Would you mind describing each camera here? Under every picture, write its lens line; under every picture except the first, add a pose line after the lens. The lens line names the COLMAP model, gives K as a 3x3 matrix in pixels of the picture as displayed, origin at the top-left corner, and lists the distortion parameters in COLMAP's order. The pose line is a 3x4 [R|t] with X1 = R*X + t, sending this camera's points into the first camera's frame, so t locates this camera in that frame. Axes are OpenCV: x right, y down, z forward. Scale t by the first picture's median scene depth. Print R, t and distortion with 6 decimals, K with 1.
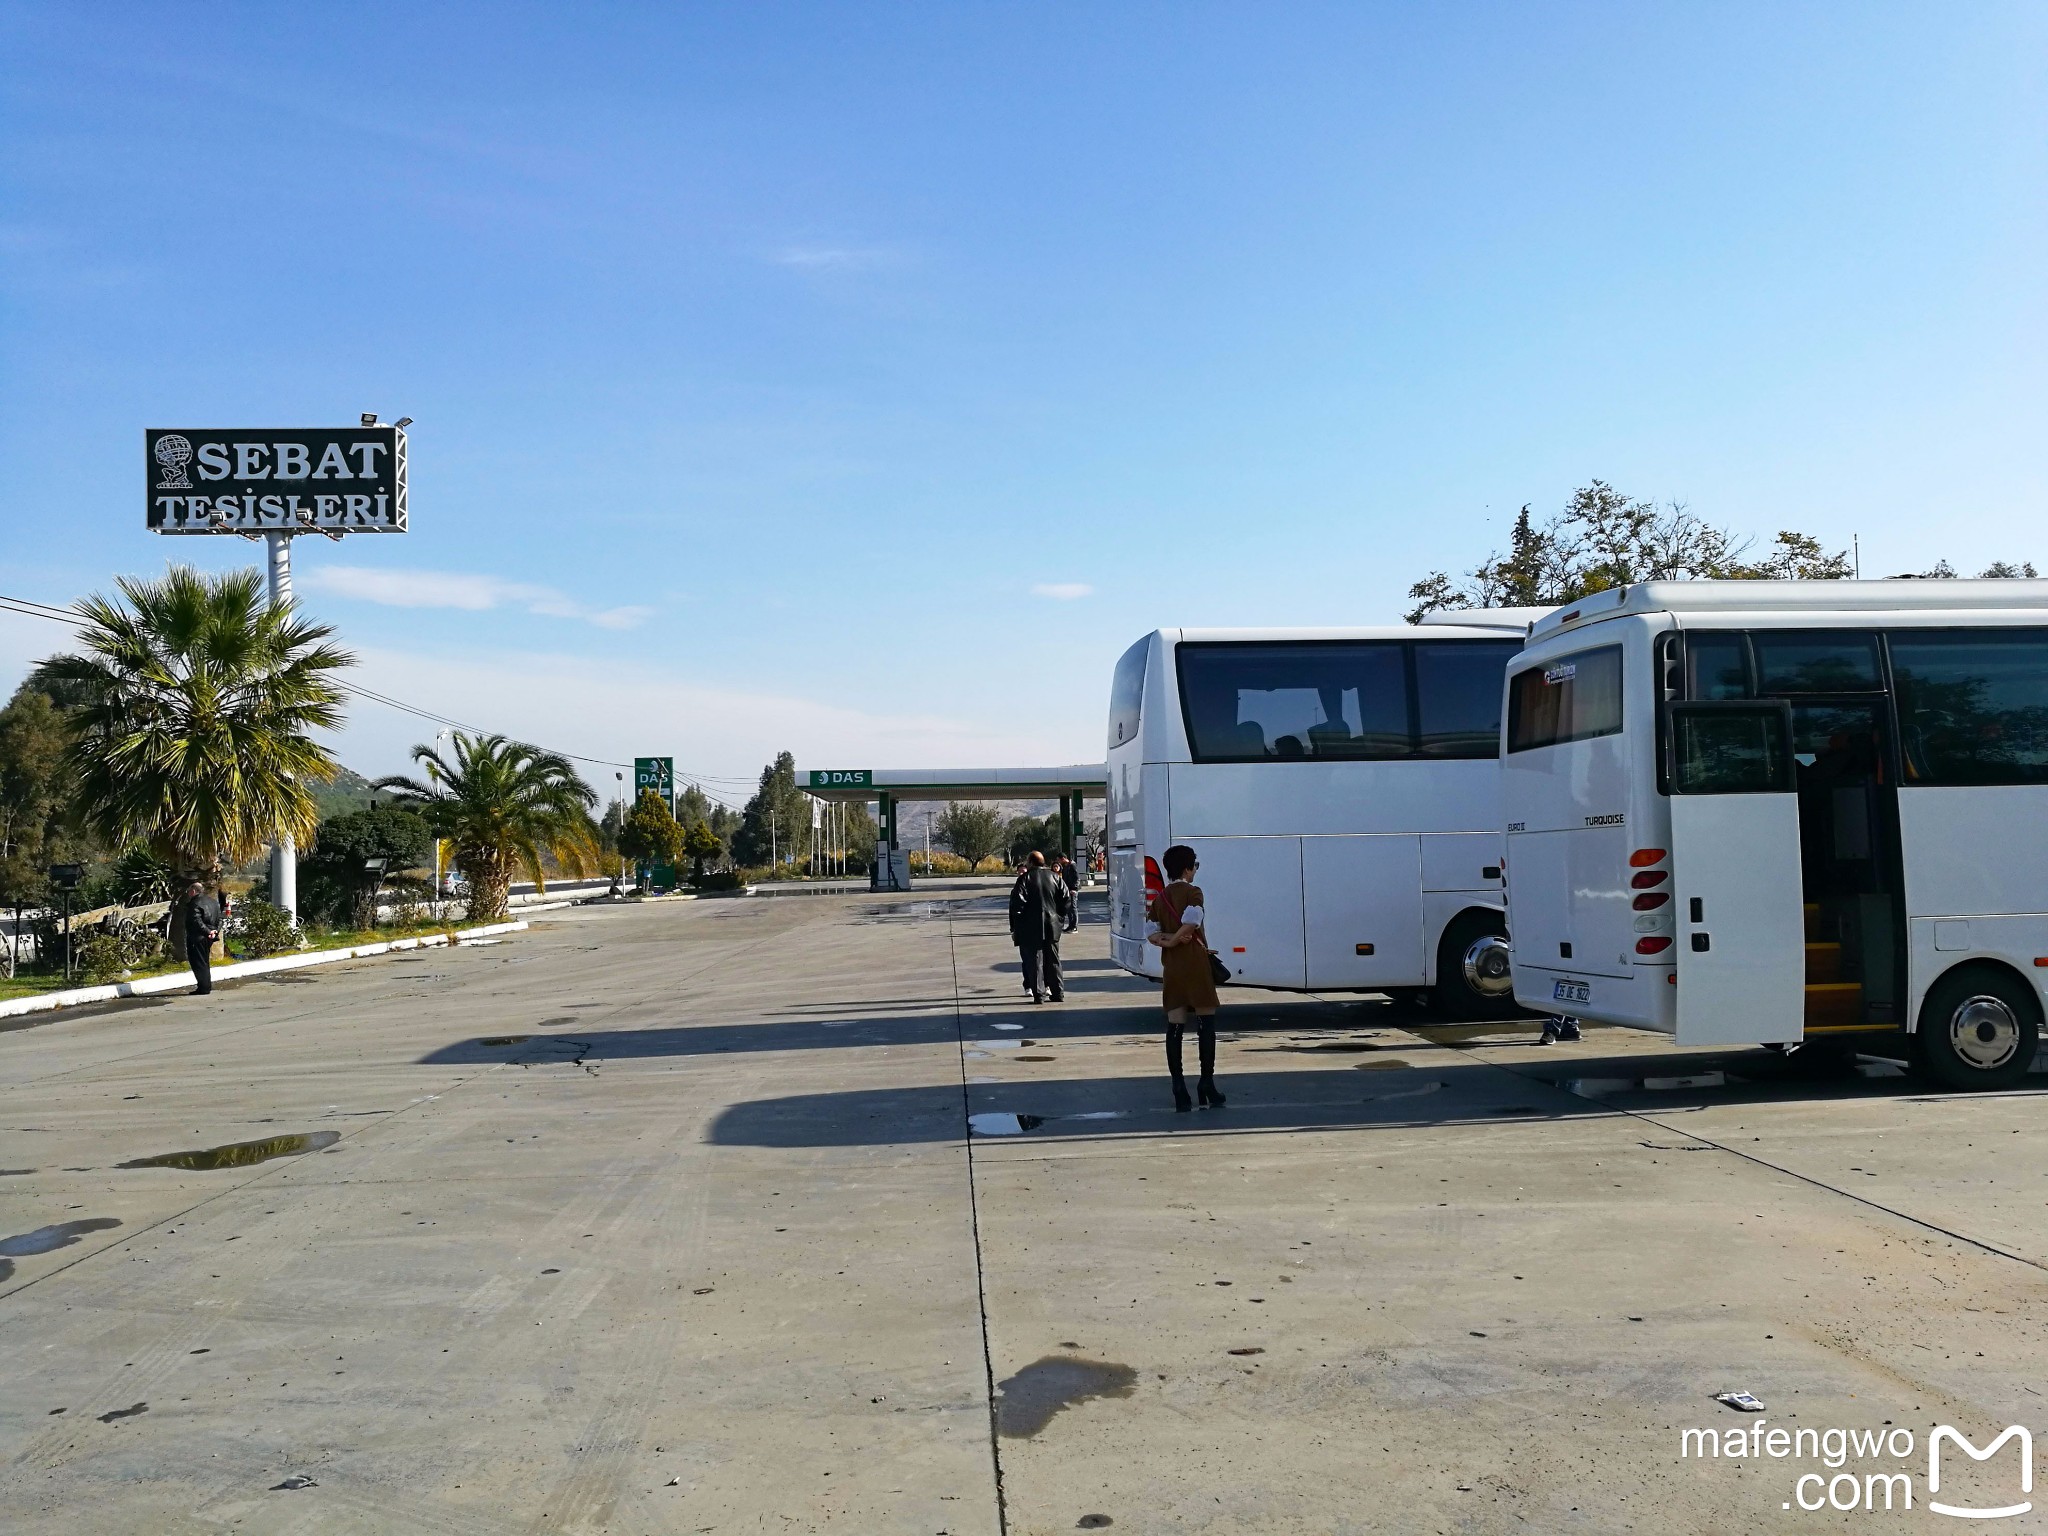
lens RADIAL K [[1617.7, 0, 1022.3], [0, 1617.7, 810.0], [0, 0, 1]] dist [-0.009111, -0.004458]
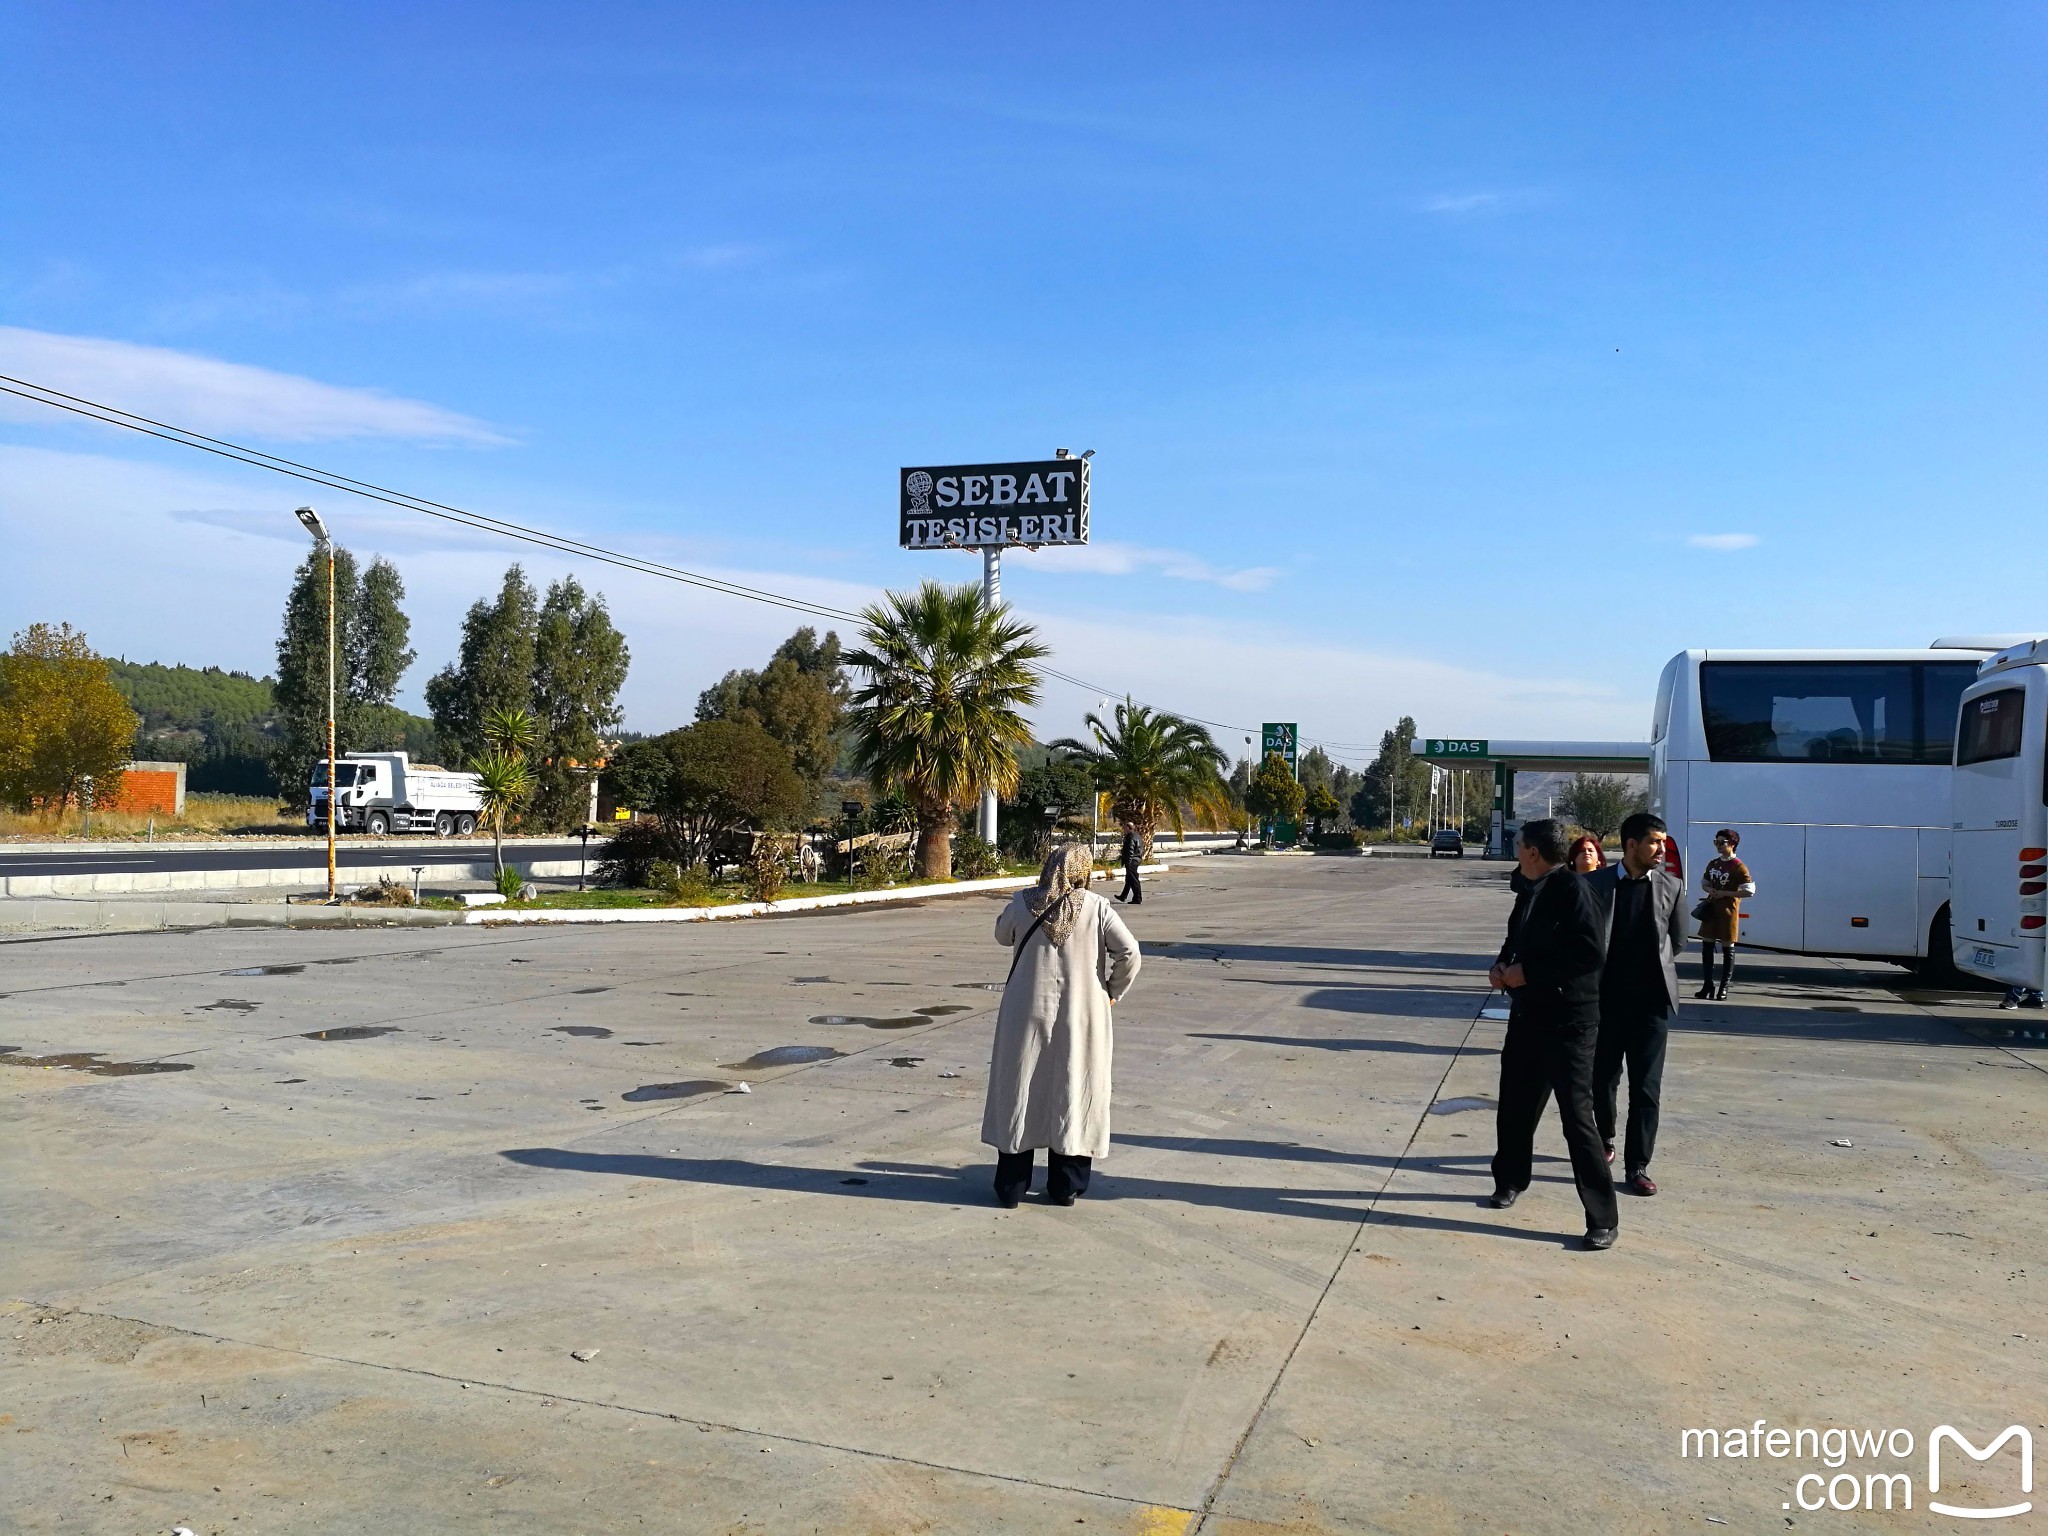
lens RADIAL K [[1611.9, 0, 1022.5], [0, 1611.9, 770.2], [0, 0, 1]] dist [0.035226, -0.003618]
pose [[0.927363, 0.035403, -0.372485, 0.038989], [-0.035315, 0.999351, 0.007061, -0.005971], [0.372493, 0.006607, 0.928011, -0.164298]]
